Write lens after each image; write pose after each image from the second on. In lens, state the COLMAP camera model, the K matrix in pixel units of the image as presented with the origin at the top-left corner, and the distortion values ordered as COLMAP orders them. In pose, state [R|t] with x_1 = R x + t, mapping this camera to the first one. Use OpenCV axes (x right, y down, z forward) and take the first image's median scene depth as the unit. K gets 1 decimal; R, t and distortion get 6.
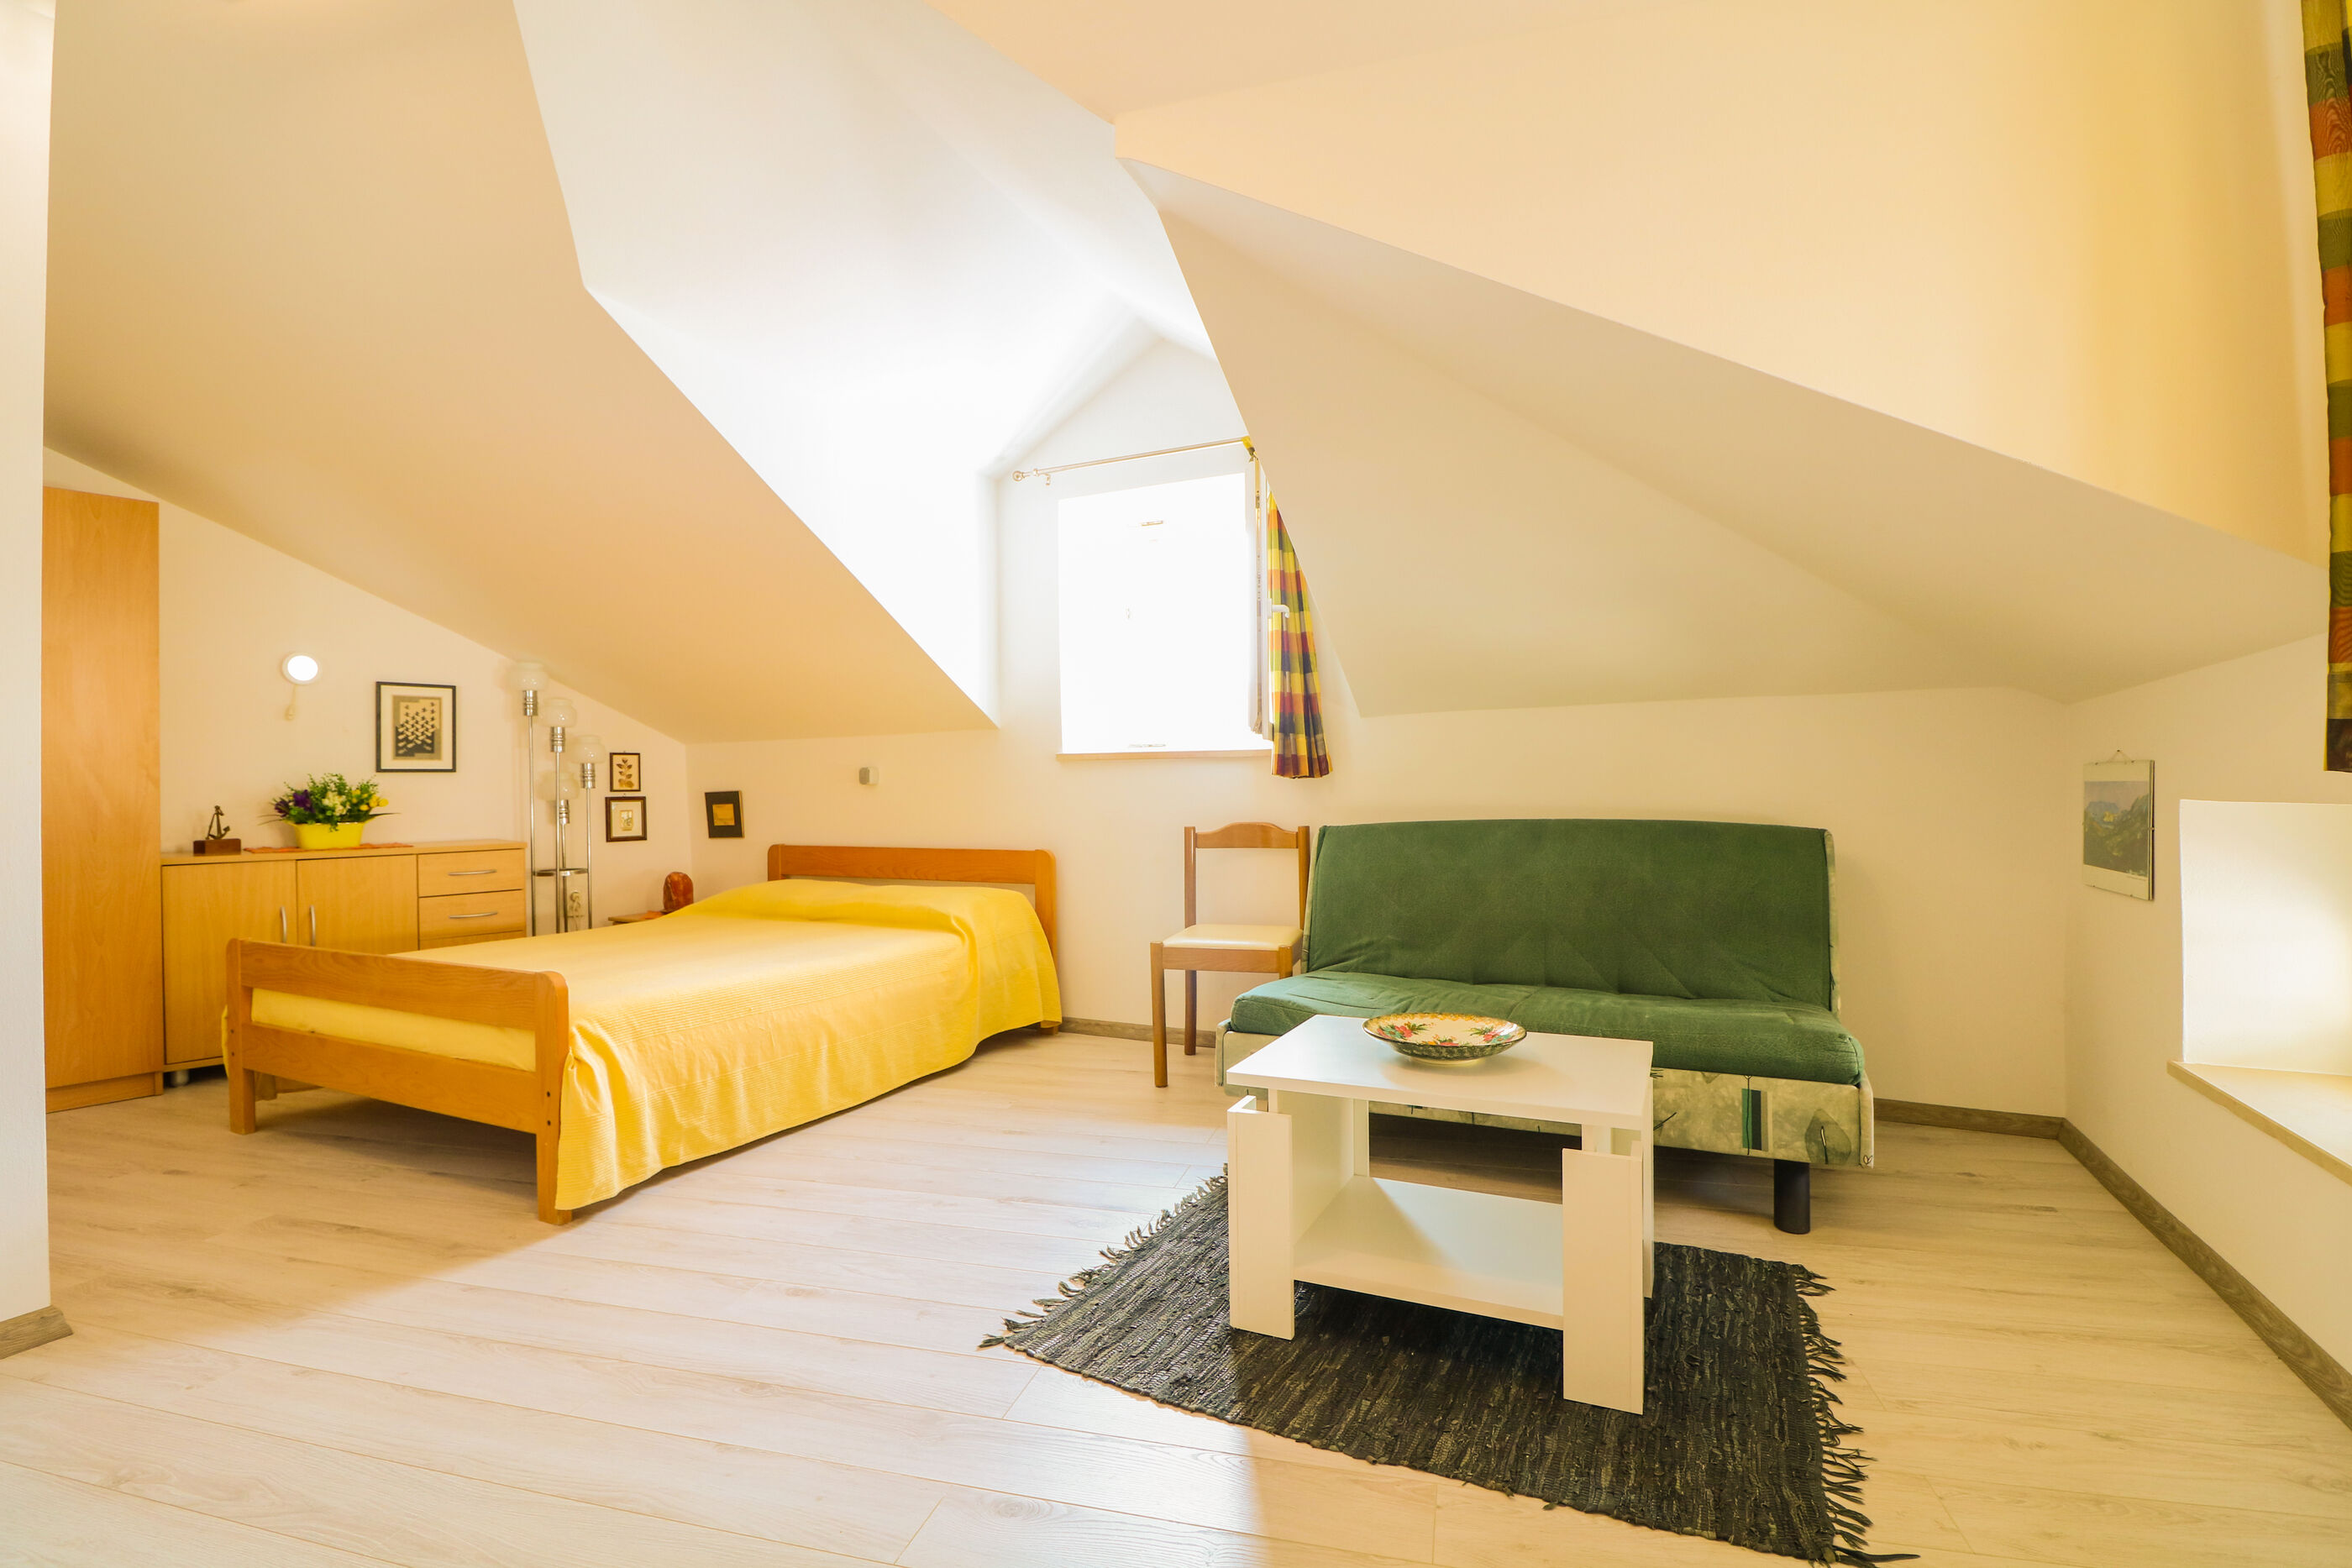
lens RADIAL K [[1088.3, 0, 1189.6], [0, 1088.3, 781.6], [0, 0, 1]] dist [0.001478, -0.014814]
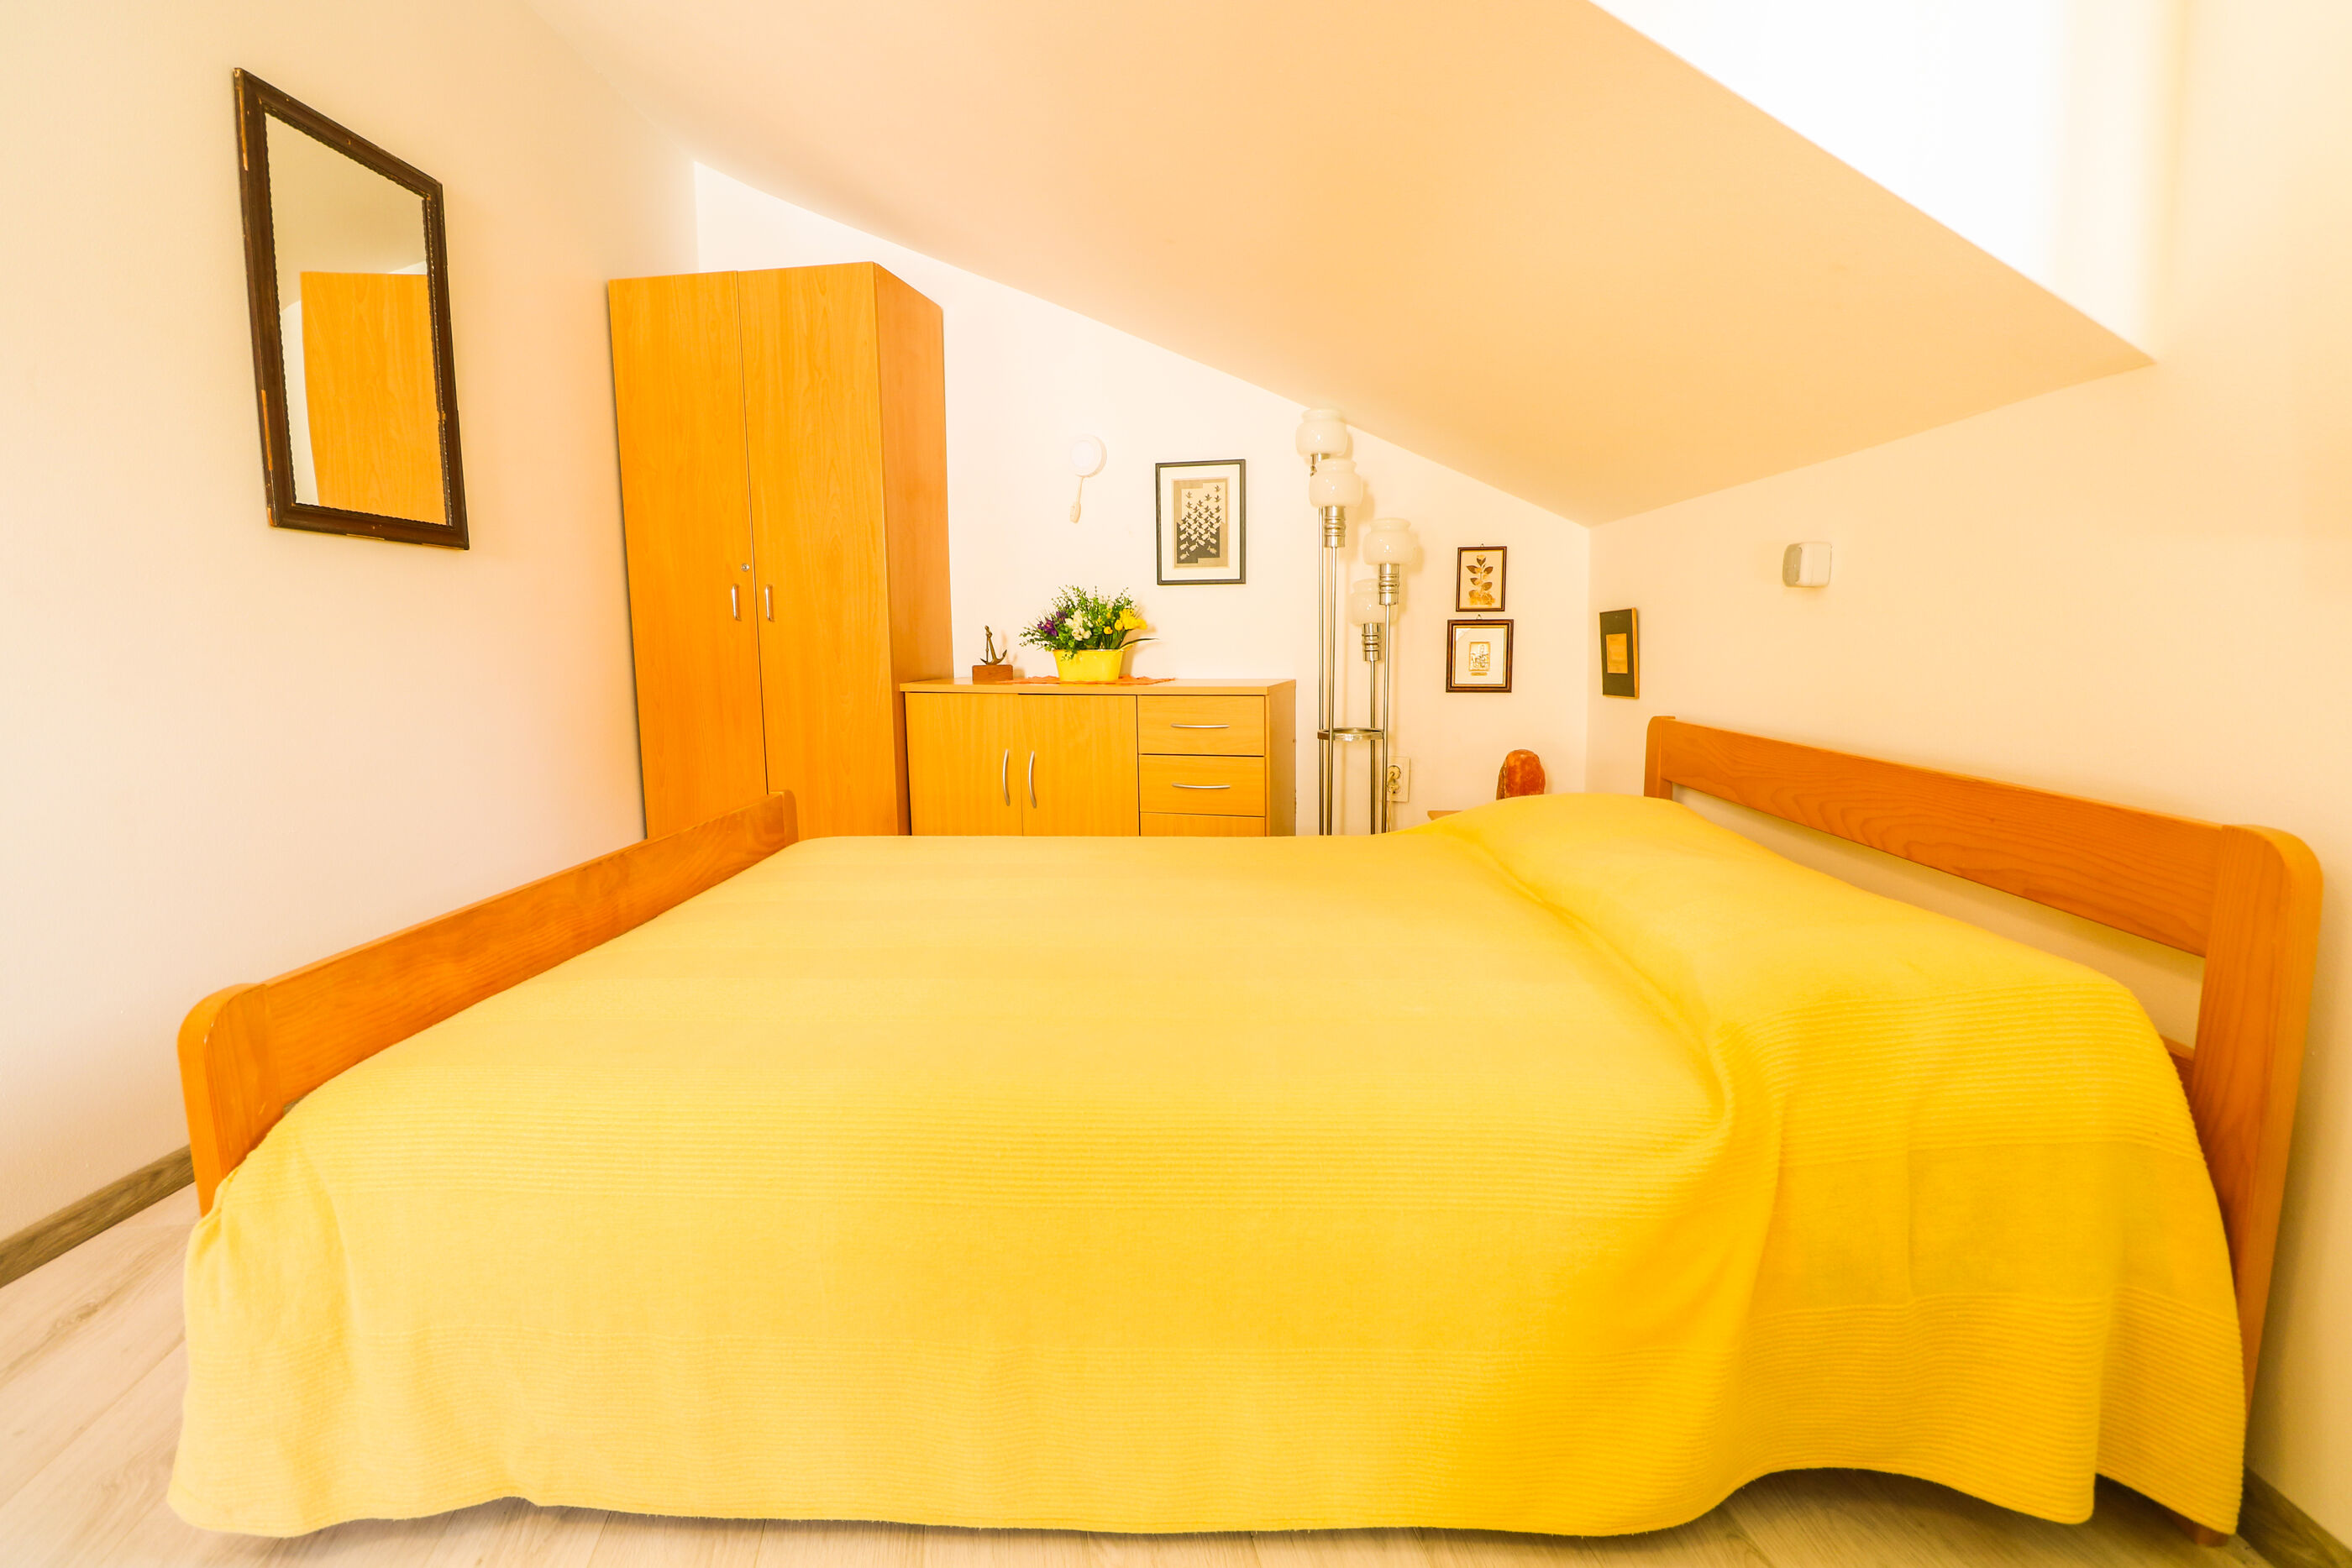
lens RADIAL K [[1103.9, 0, 1195.1], [0, 1103.9, 778.6], [0, 0, 1]] dist [0.000639, -0.015279]
pose [[0.428933, 0.127309, -0.894320, -0.021214], [0.002080, 0.989877, 0.141910, 0.016198], [0.903334, -0.062729, 0.424326, 0.682095]]
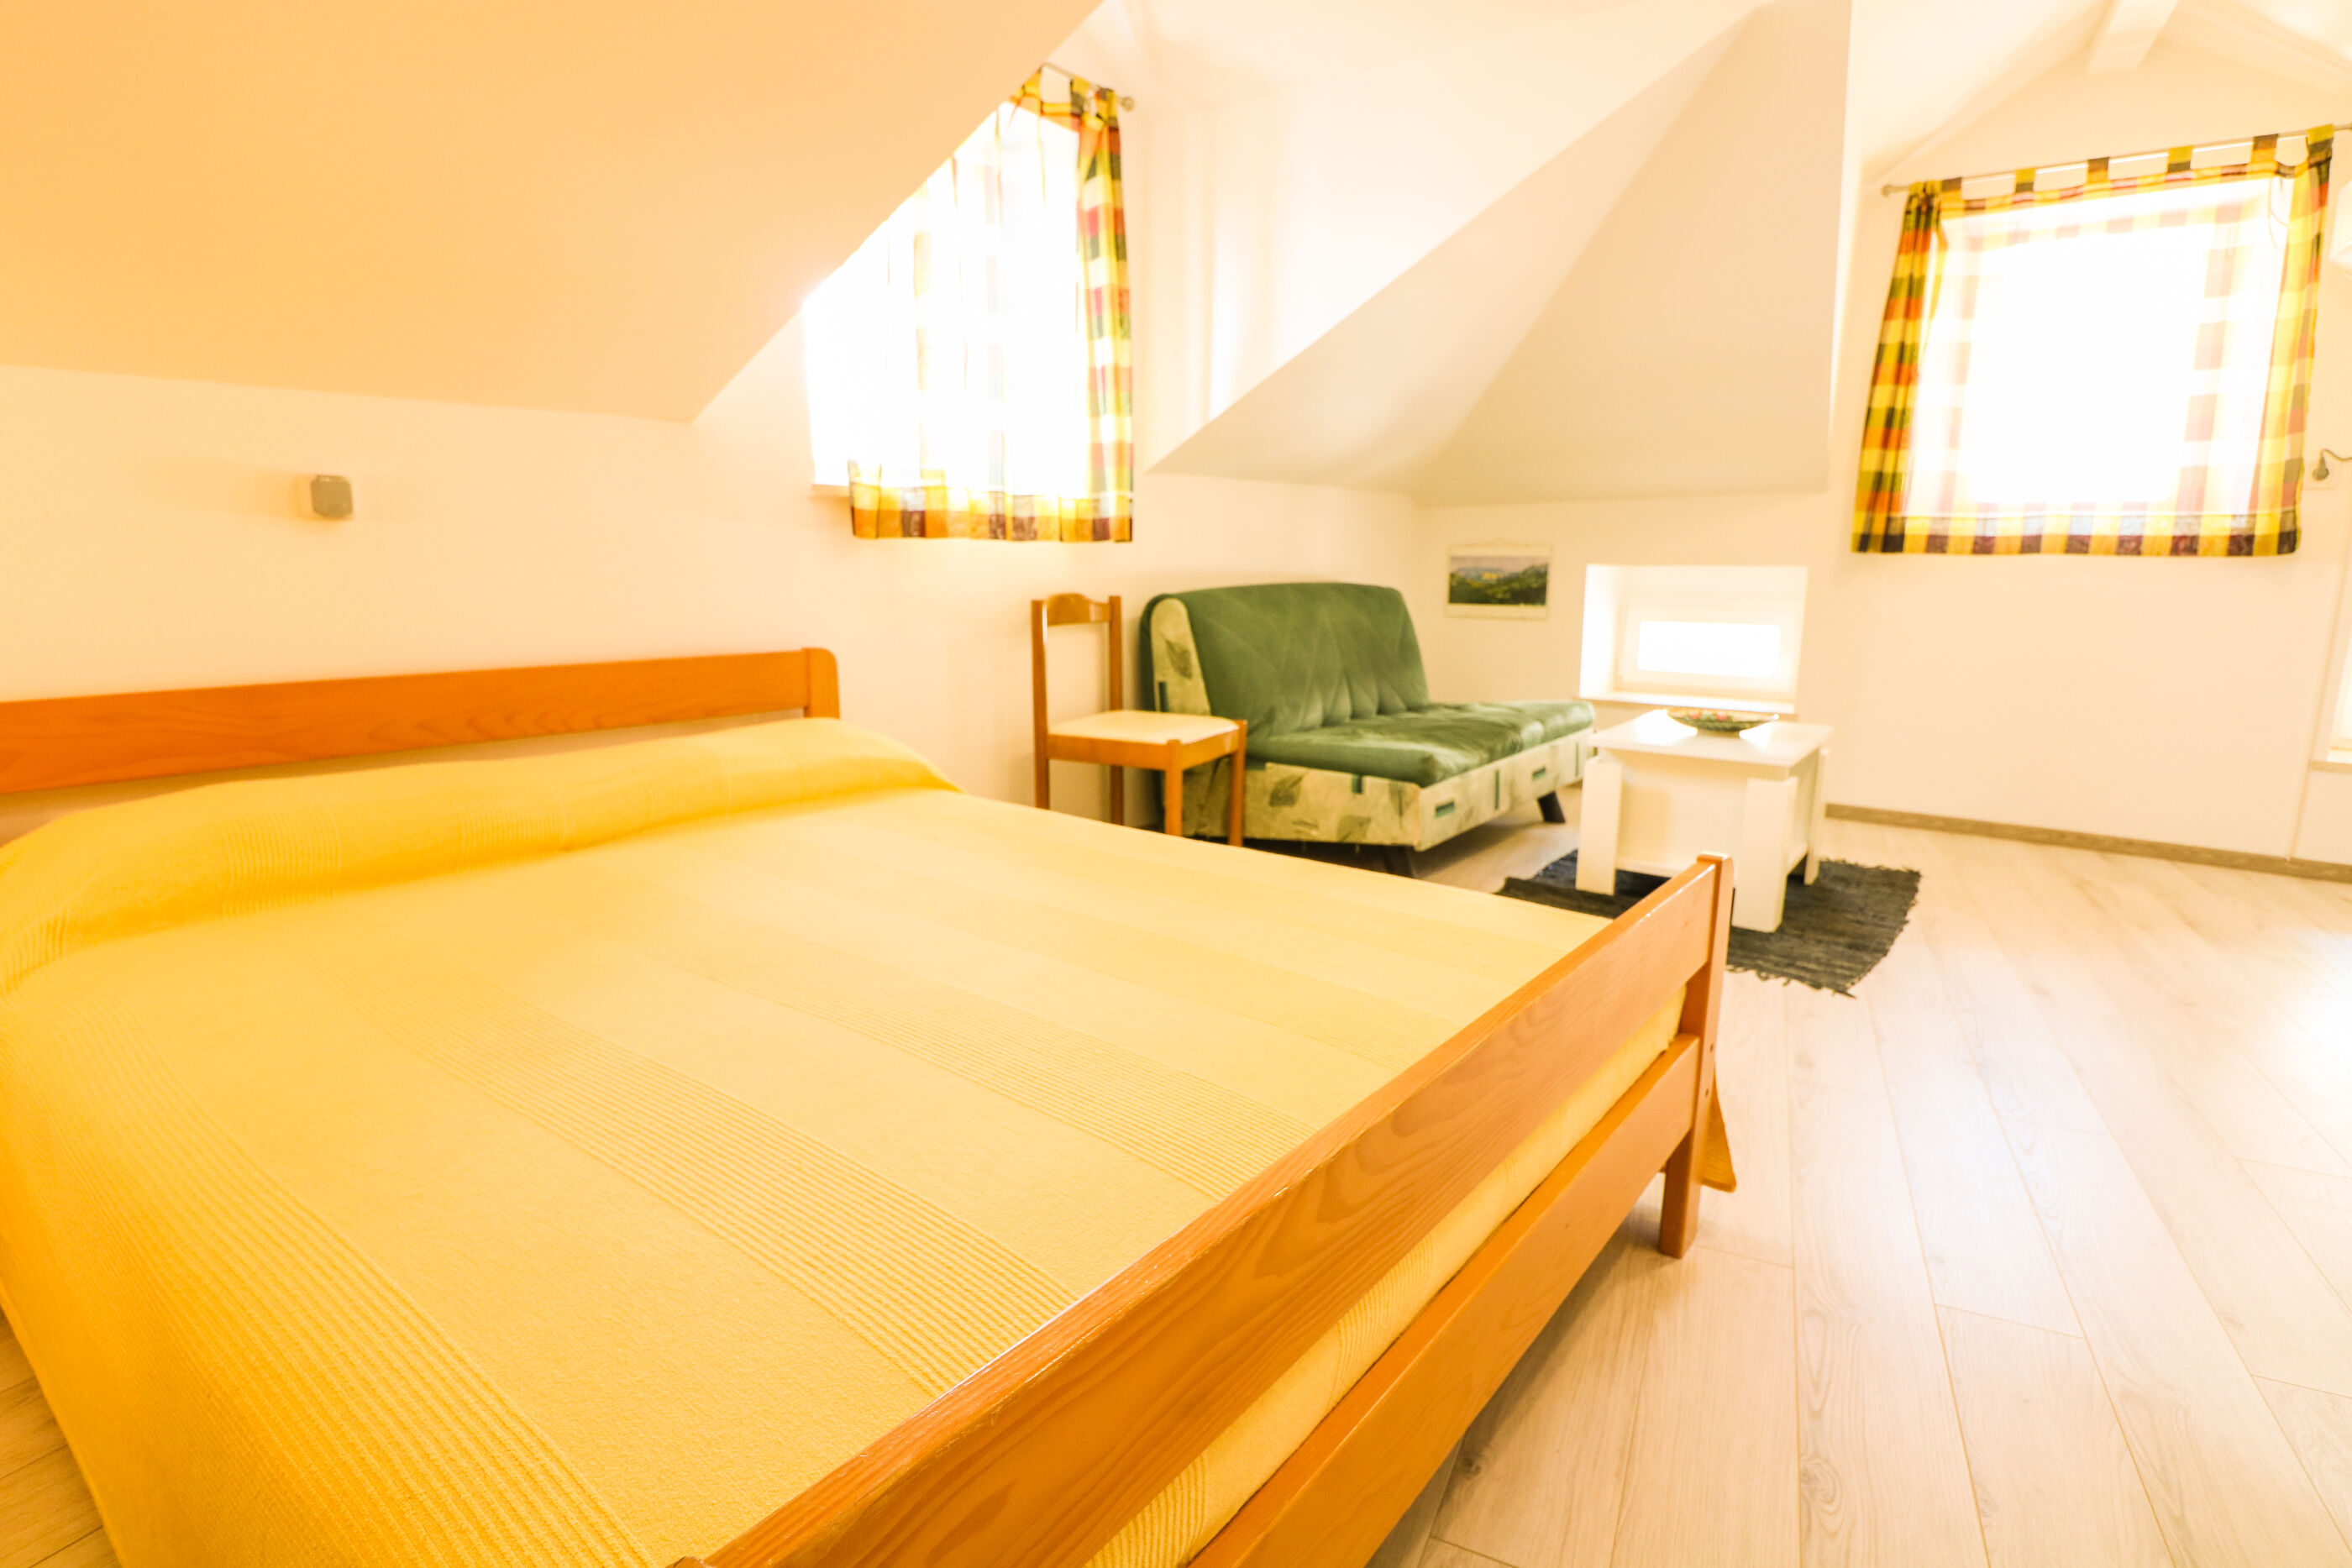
lens RADIAL K [[1150.1, 0, 1176.0], [0, 1150.1, 784.0], [0, 0, 1]] dist [-0.004224, -0.011648]
pose [[0.210368, -0.175804, 0.961685, -0.713214], [-0.013653, 0.983074, 0.182700, 0.018684], [-0.977527, -0.051564, 0.204407, 0.673561]]
